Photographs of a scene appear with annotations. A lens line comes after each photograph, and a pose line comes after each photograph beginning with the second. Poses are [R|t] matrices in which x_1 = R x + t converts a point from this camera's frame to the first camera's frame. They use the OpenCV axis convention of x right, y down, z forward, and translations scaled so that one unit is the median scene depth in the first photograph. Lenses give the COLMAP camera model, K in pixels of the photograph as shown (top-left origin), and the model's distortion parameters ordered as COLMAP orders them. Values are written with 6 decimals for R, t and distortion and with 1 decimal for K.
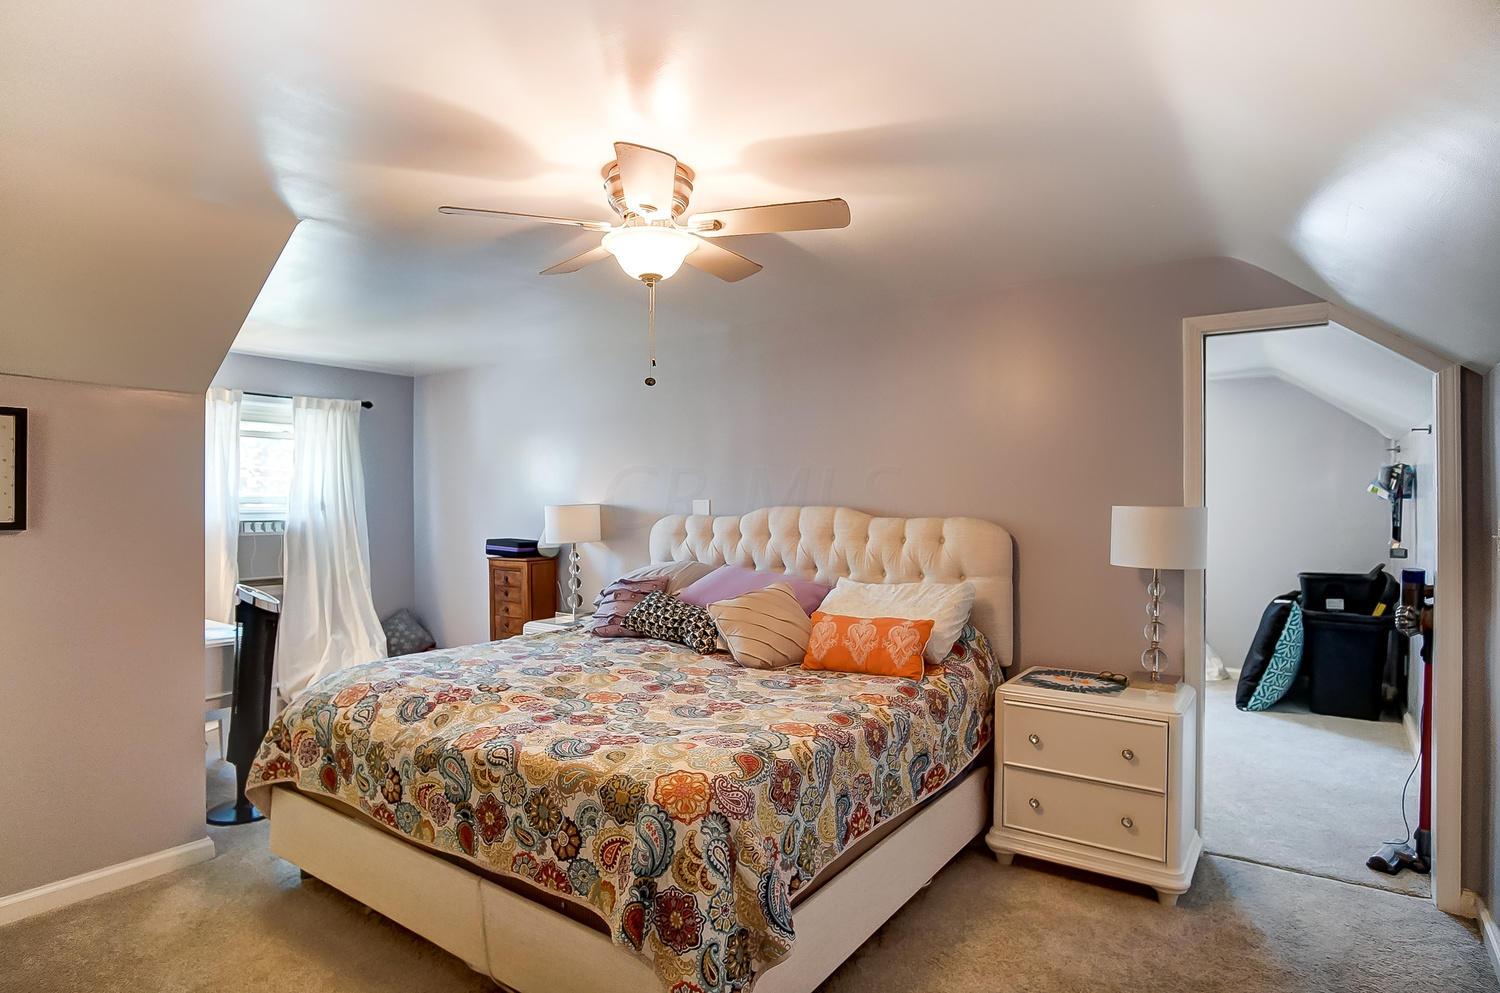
lens RADIAL K [[813.4, 0, 743.6], [0, 813.4, 492.8], [0, 0, 1]] dist [-0.024546, 0.001631]
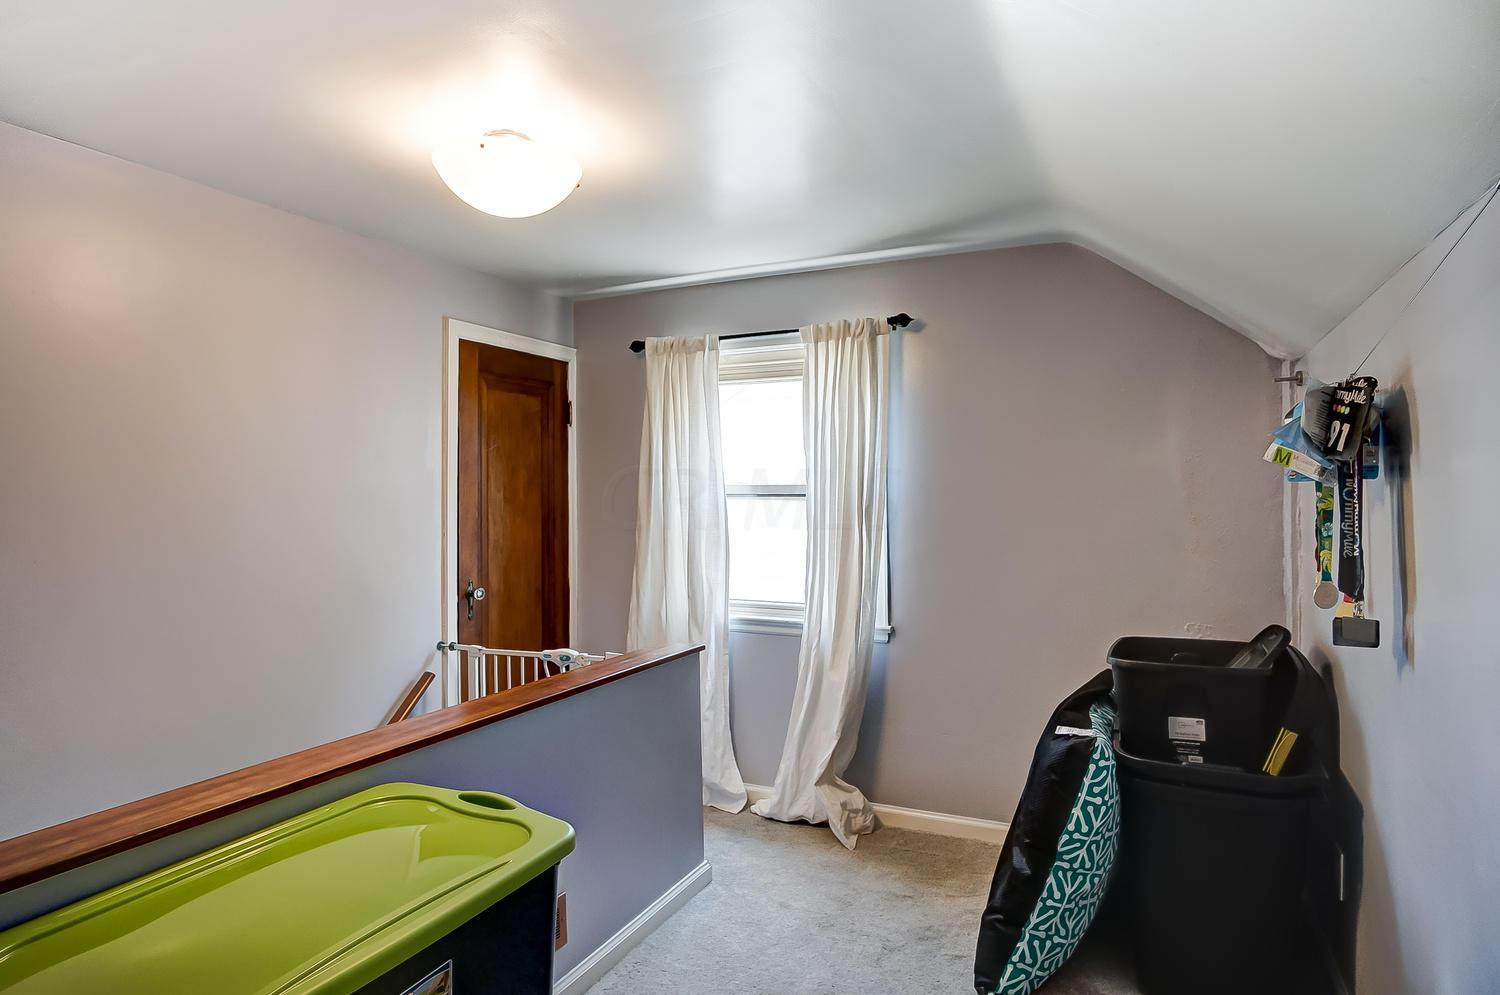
lens RADIAL K [[813.4, 0, 743.6], [0, 813.4, 493.8], [0, 0, 1]] dist [-0.024546, 0.001631]
pose [[0.988338, -0.023901, 0.150387, 0.445759], [0.022915, 0.999703, 0.008284, 0.005005], [-0.150540, -0.004741, 0.988592, 0.618156]]
